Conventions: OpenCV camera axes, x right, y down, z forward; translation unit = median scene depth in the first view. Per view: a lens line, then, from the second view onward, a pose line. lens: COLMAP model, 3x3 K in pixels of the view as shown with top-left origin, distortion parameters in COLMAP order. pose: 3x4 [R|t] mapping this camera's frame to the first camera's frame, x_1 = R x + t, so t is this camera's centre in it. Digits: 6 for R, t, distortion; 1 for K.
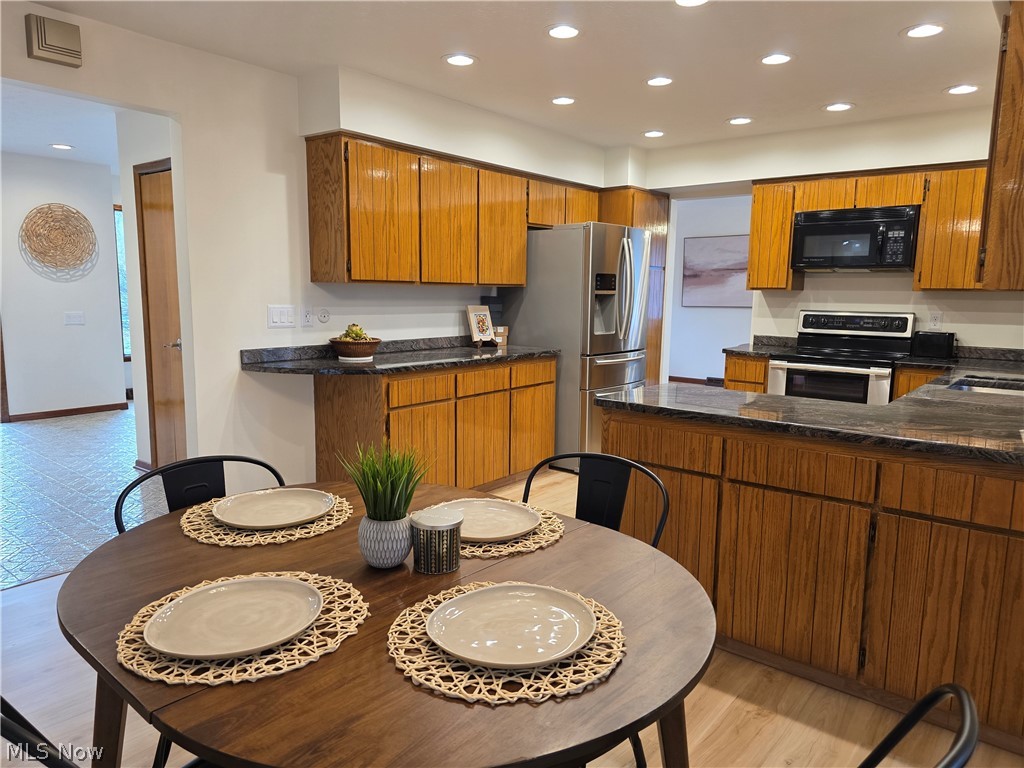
lens RADIAL K [[705.3, 0, 512.0], [0, 705.3, 384.0], [0, 0, 1]] dist [0.056979, -0.054301]
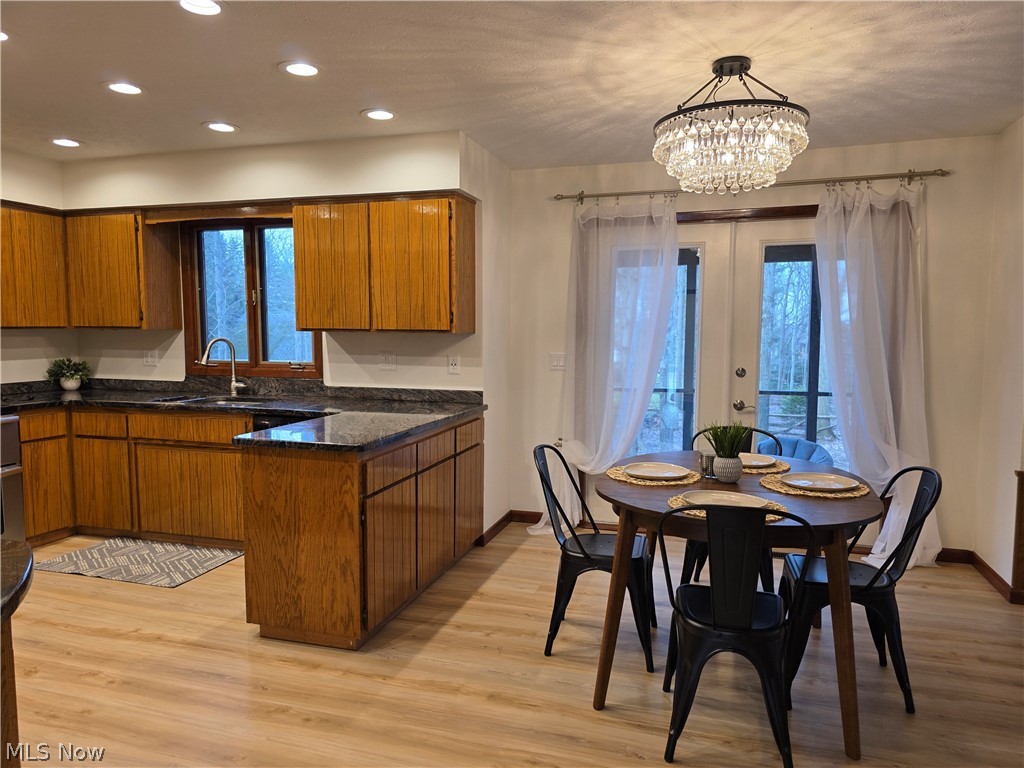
lens RADIAL K [[685.4, 0, 515.2], [0, 685.4, 390.2], [0, 0, 1]] dist [0.054511, -0.051425]
pose [[-0.392927, -0.094971, 0.914653, -0.510389], [0.118267, 0.981173, 0.152685, -0.104463], [-0.911933, 0.168167, -0.374297, 0.693951]]
